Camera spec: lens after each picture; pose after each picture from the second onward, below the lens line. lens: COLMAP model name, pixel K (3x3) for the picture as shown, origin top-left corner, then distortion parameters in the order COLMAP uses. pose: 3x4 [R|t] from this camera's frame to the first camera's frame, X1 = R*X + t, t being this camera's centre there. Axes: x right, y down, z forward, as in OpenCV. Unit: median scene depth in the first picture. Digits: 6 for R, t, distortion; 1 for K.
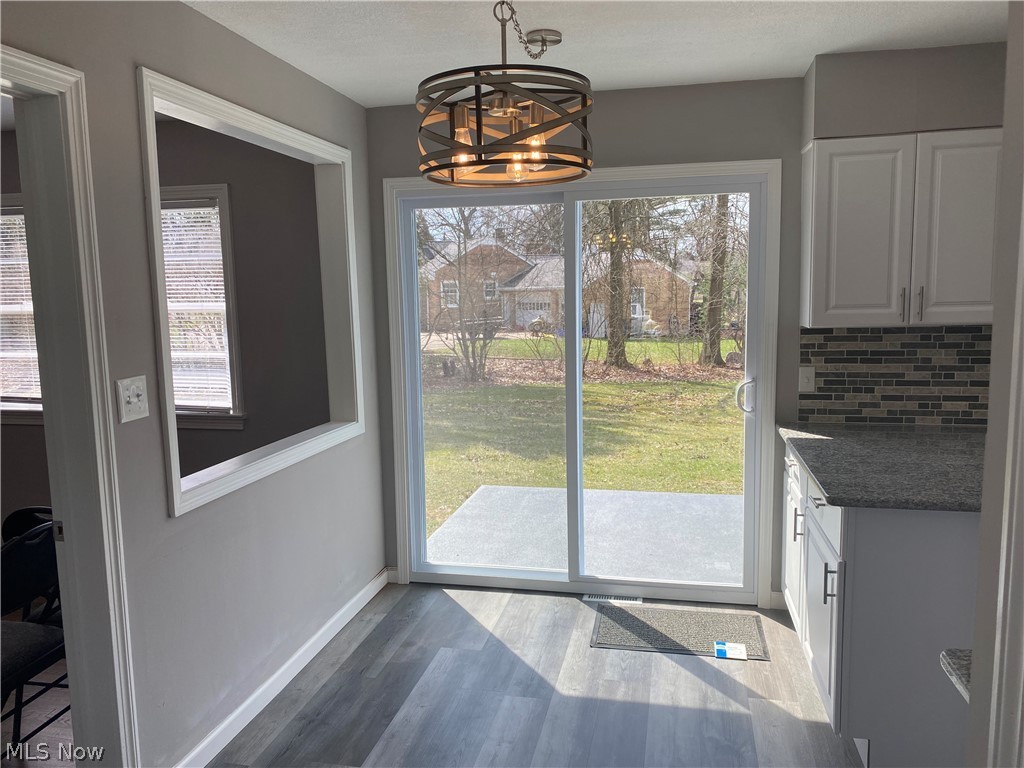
lens RADIAL K [[780.8, 0, 510.6], [0, 780.8, 385.0], [0, 0, 1]] dist [0.033694, -0.046501]
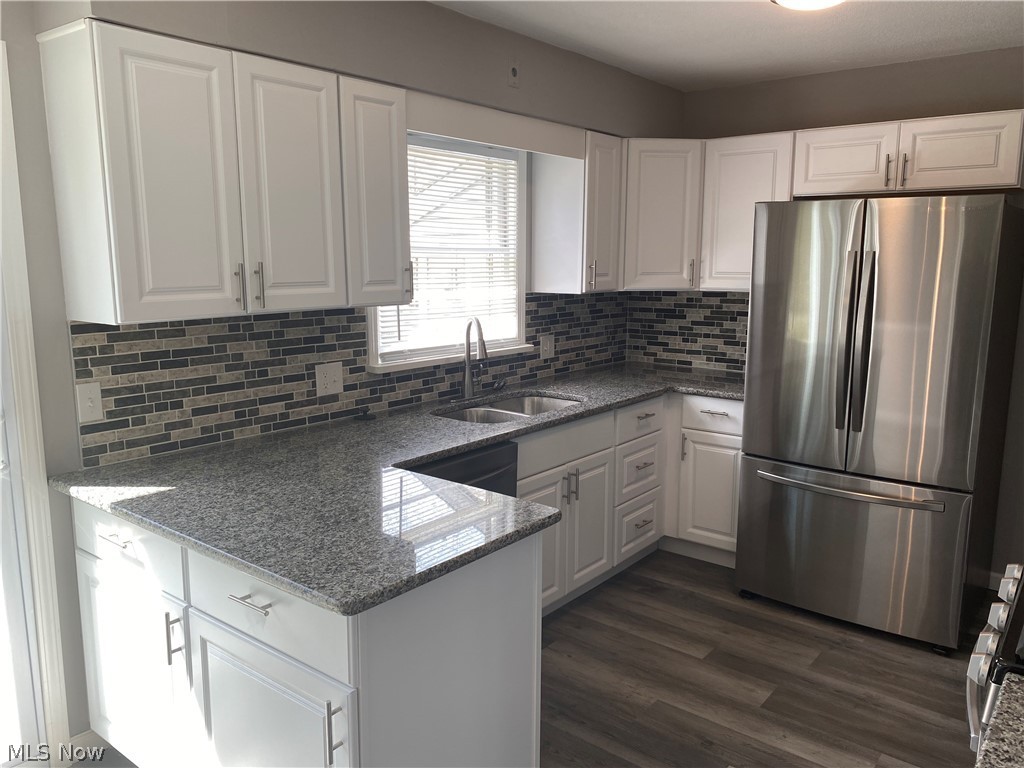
lens RADIAL K [[780.8, 0, 511.7], [0, 780.8, 380.7], [0, 0, 1]] dist [0.033694, -0.046501]
pose [[0.442090, -0.122866, 0.888516, -0.045083], [0.095525, 0.991390, 0.089563, -0.050958], [-0.891870, 0.045281, 0.450020, 0.403476]]
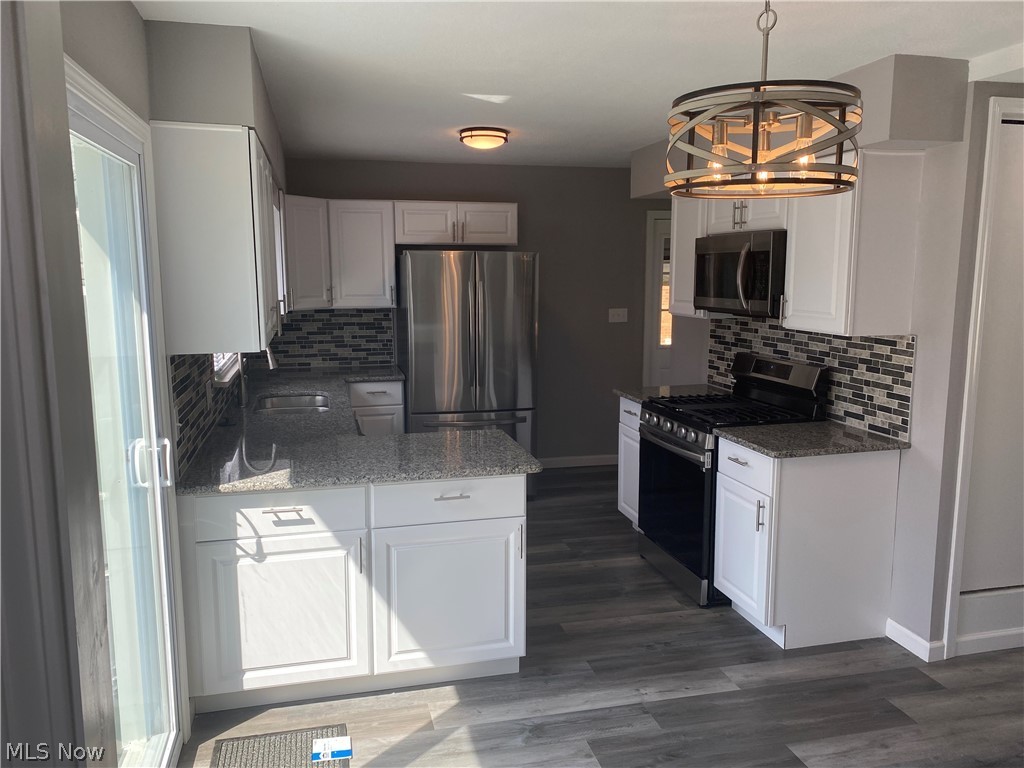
lens RADIAL K [[780.8, 0, 509.9], [0, 780.8, 385.8], [0, 0, 1]] dist [0.033694, -0.046501]
pose [[-0.445234, -0.115136, 0.887981, -0.508286], [0.112494, 0.976649, 0.183038, -0.161929], [-0.888319, 0.181387, -0.421885, 1.130538]]
